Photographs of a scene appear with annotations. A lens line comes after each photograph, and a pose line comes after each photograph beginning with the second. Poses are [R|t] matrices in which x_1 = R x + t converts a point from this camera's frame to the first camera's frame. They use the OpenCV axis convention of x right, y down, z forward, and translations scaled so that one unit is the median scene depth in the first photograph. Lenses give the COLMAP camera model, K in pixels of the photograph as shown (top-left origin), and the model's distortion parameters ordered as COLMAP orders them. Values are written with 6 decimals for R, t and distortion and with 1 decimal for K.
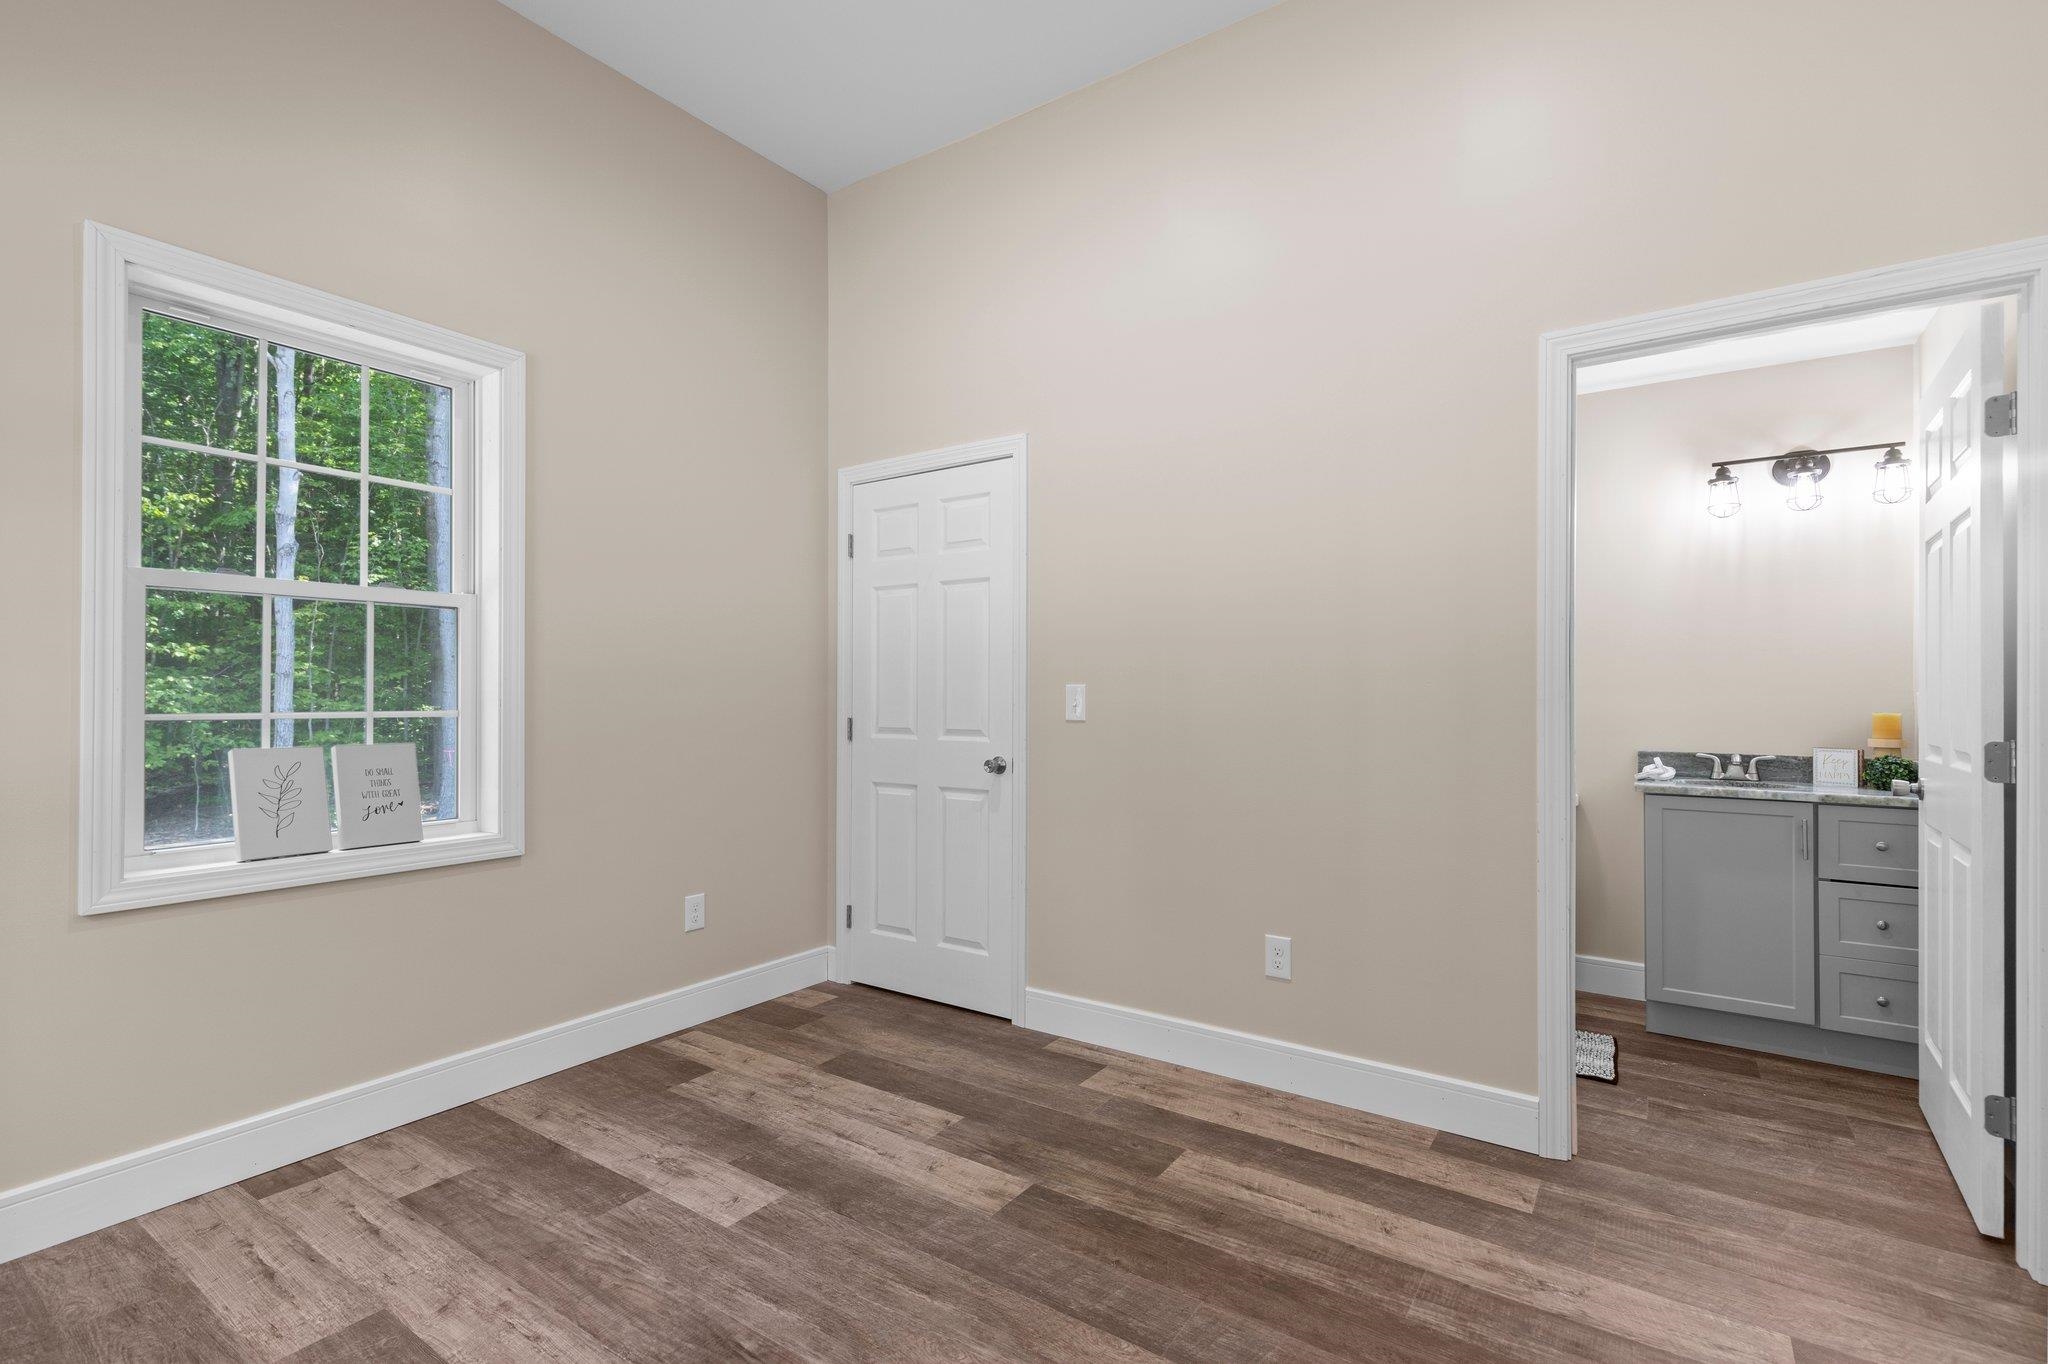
lens RADIAL K [[929.6, 0, 1040.3], [0, 929.6, 686.4], [0, 0, 1]] dist [0.008206, -0.000454]
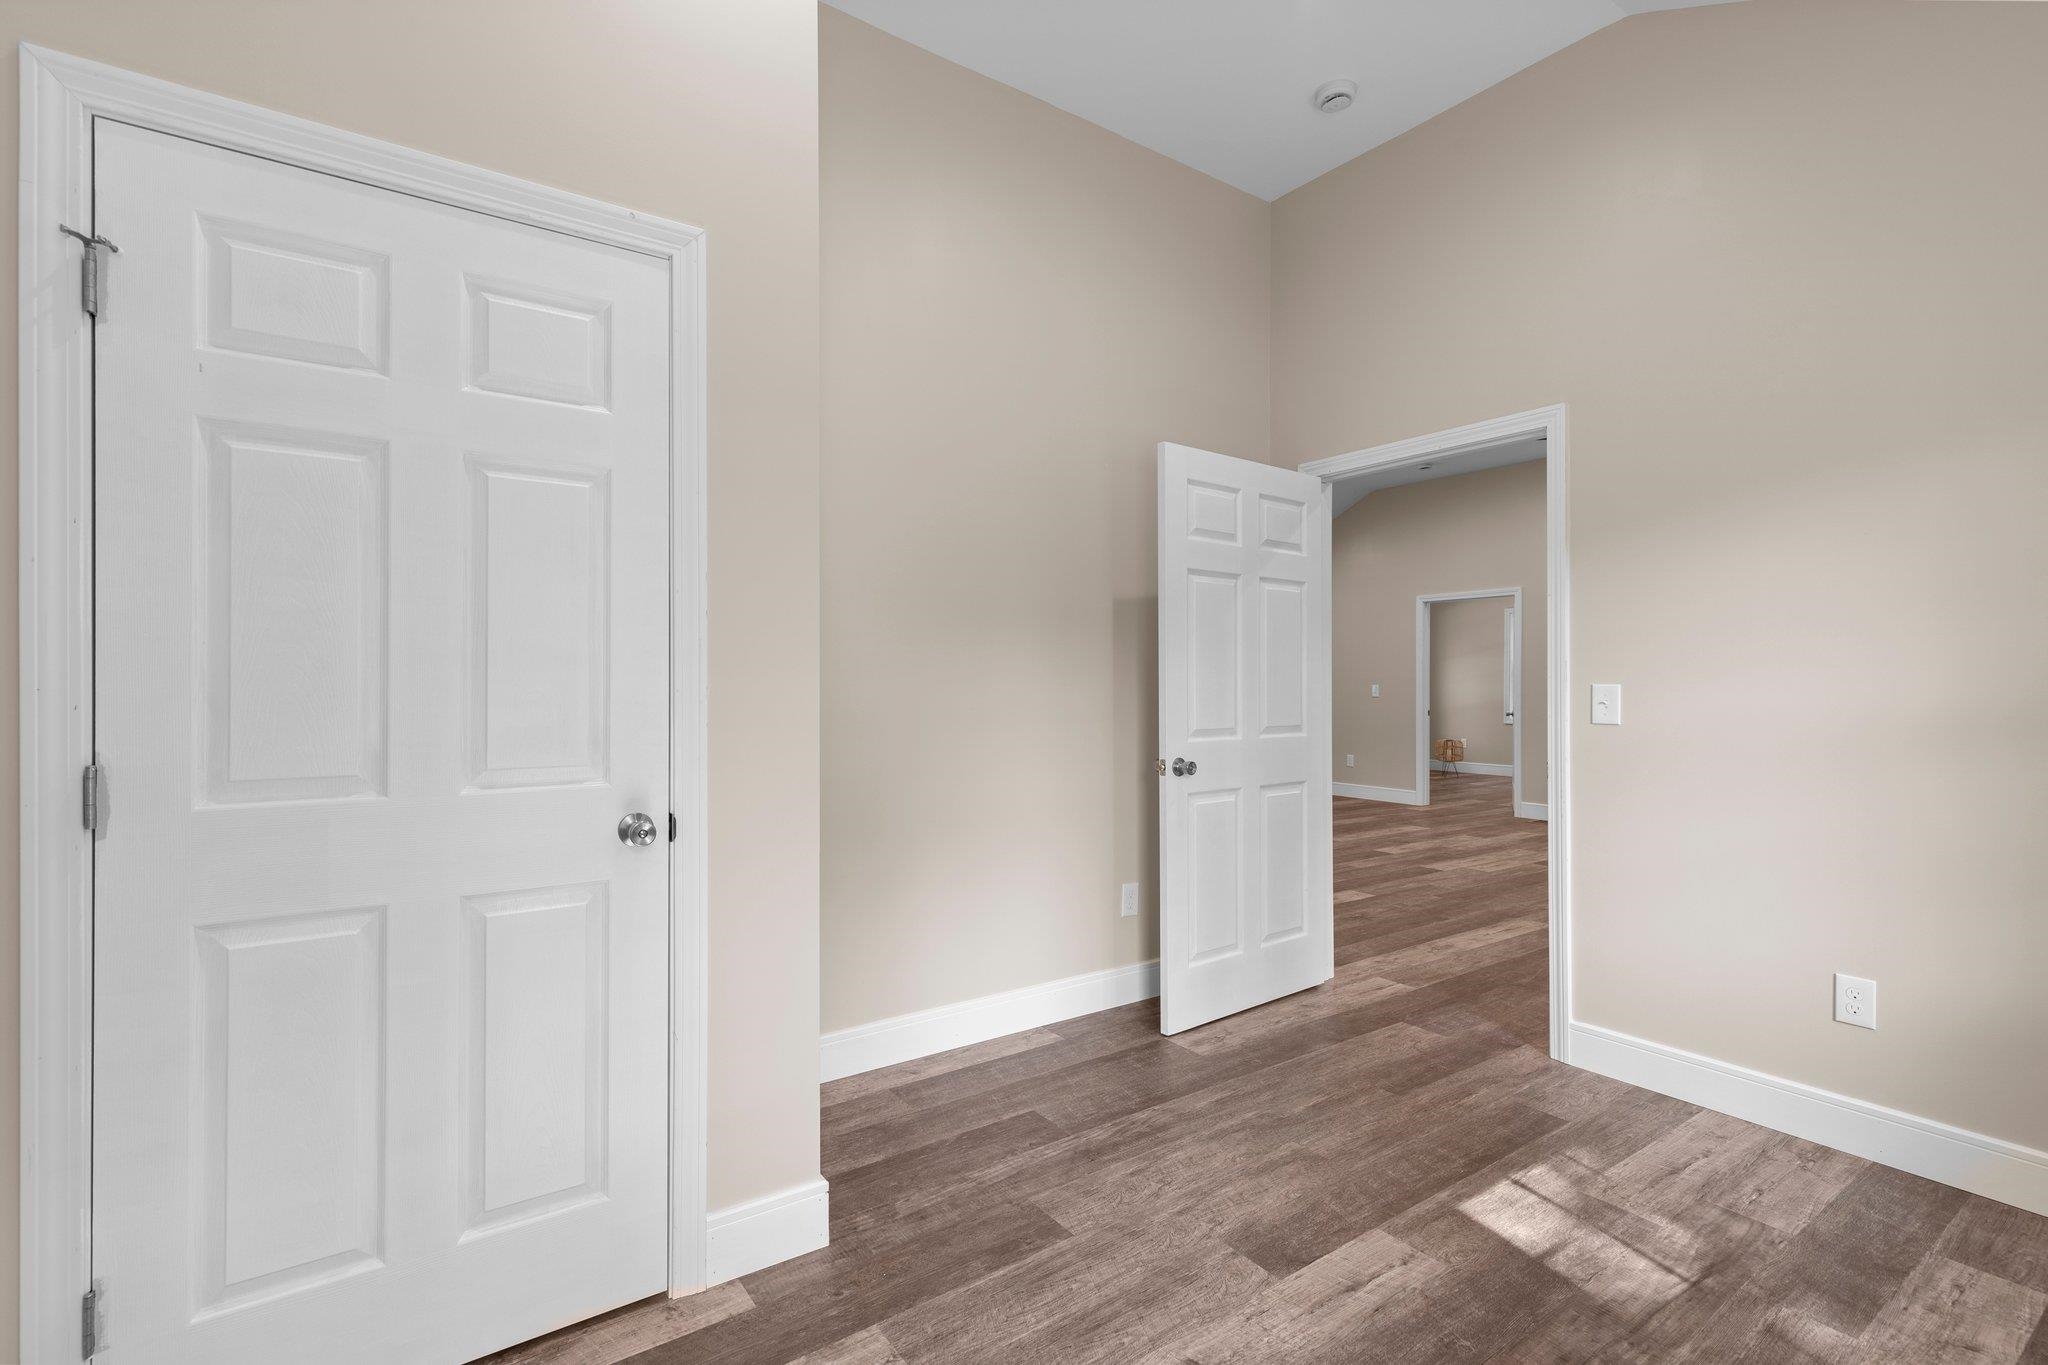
lens RADIAL K [[929.6, 0, 1040.9], [0, 929.6, 677.9], [0, 0, 1]] dist [0.008206, -0.000454]
pose [[0.344946, 0.000029, 0.938623, -0.627984], [-0.015546, 0.999863, 0.005682, -0.011742], [-0.938494, -0.016552, 0.344899, 0.809565]]
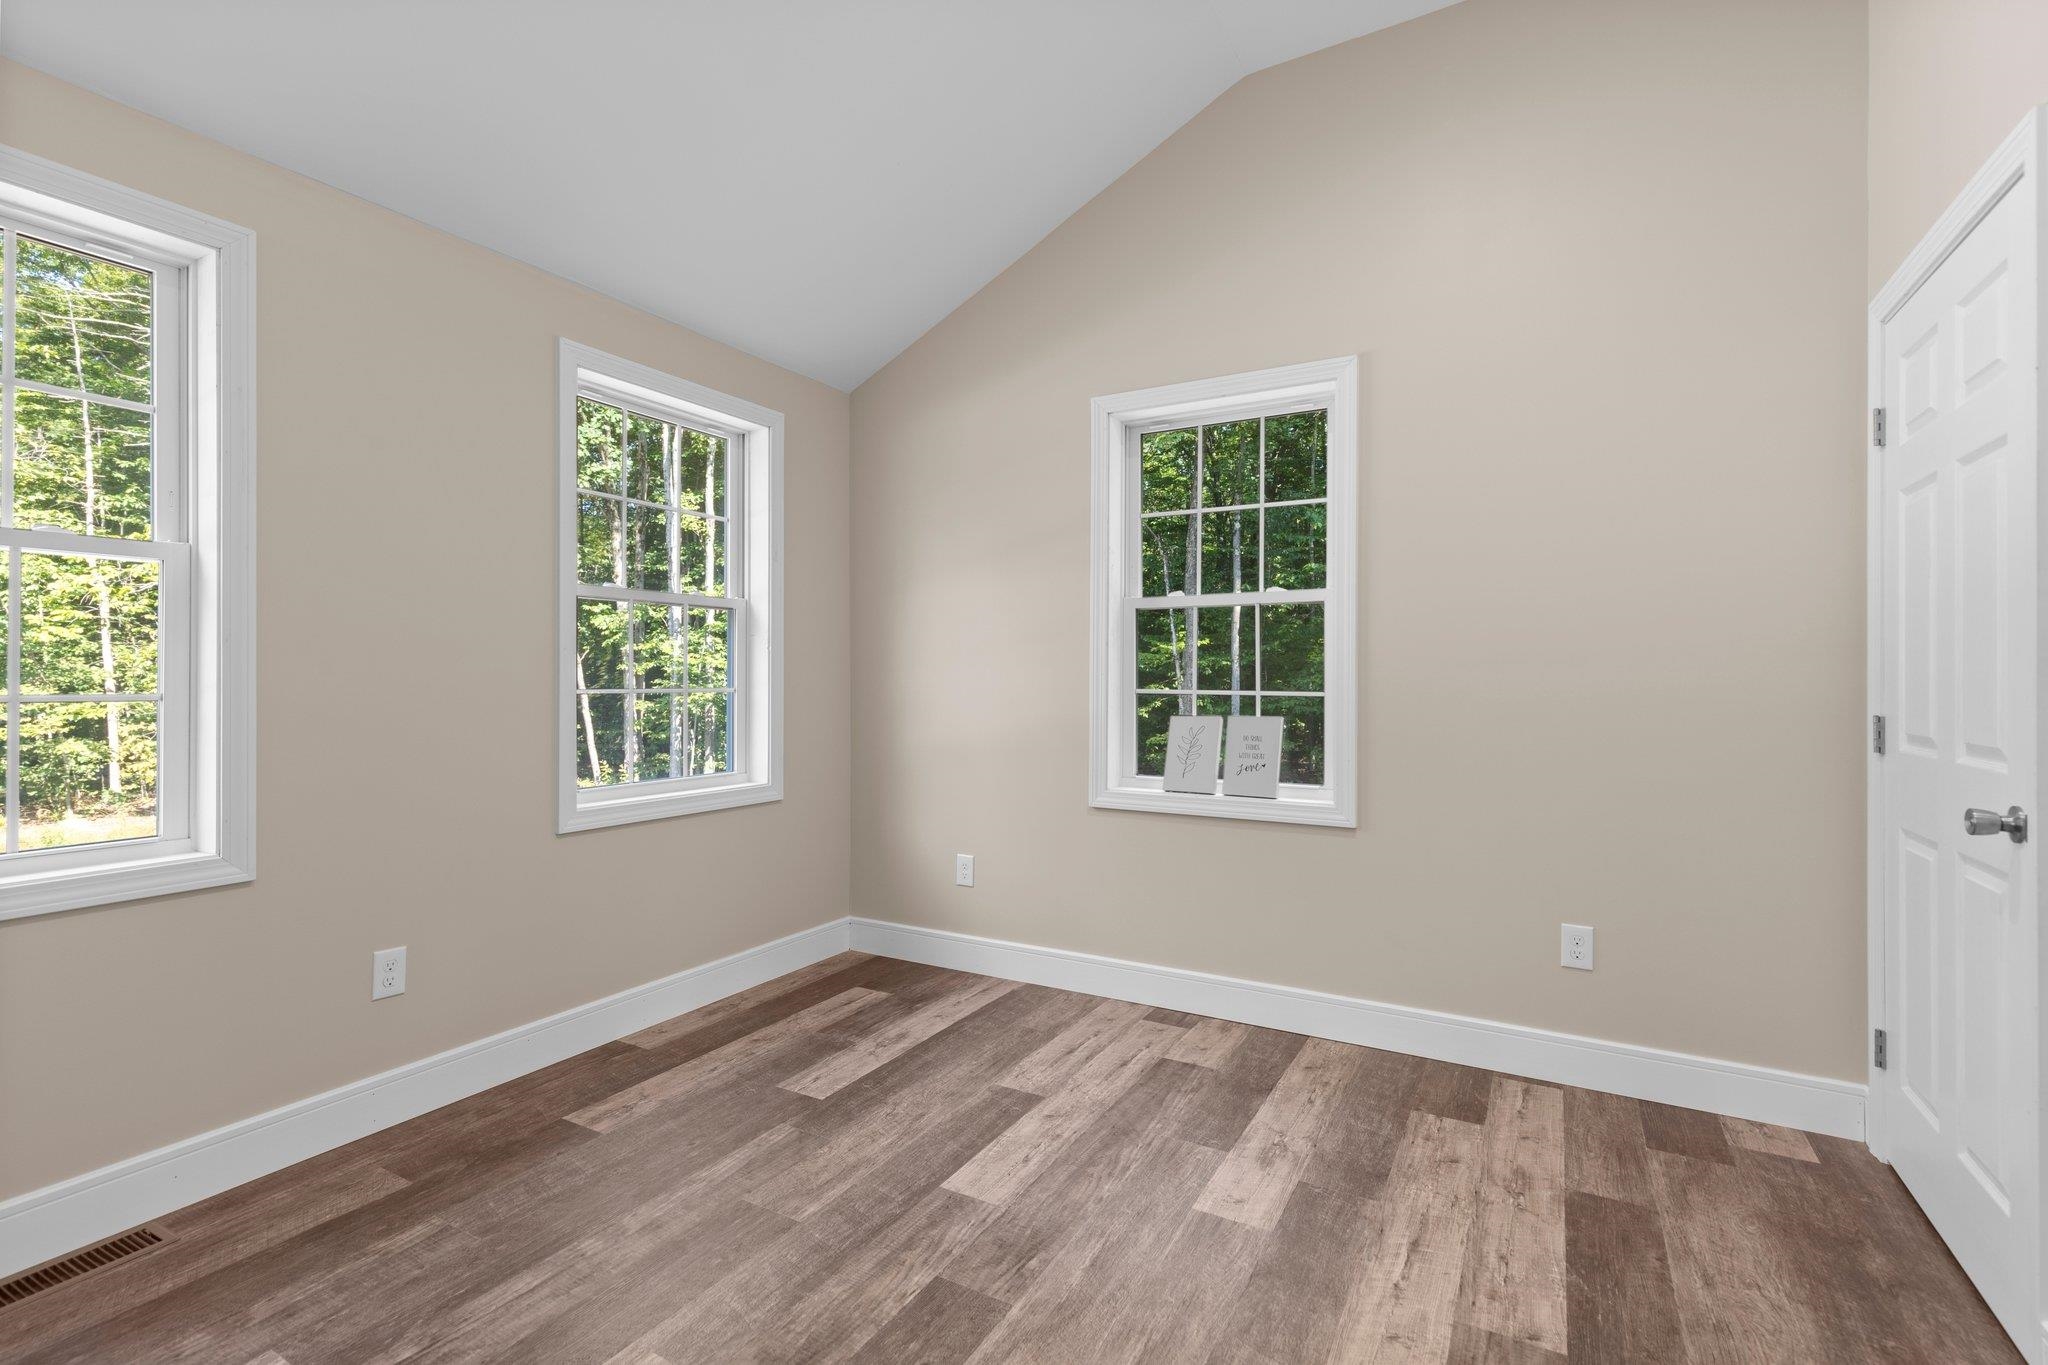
lens RADIAL K [[929.6, 0, 1017.8], [0, 929.6, 666.2], [0, 0, 1]] dist [0.008206, -0.000454]
pose [[0.072360, -0.013384, -0.997289, 0.538365], [0.007359, 0.999890, -0.012885, 0.008203], [0.997351, -0.006407, 0.072451, 0.611374]]
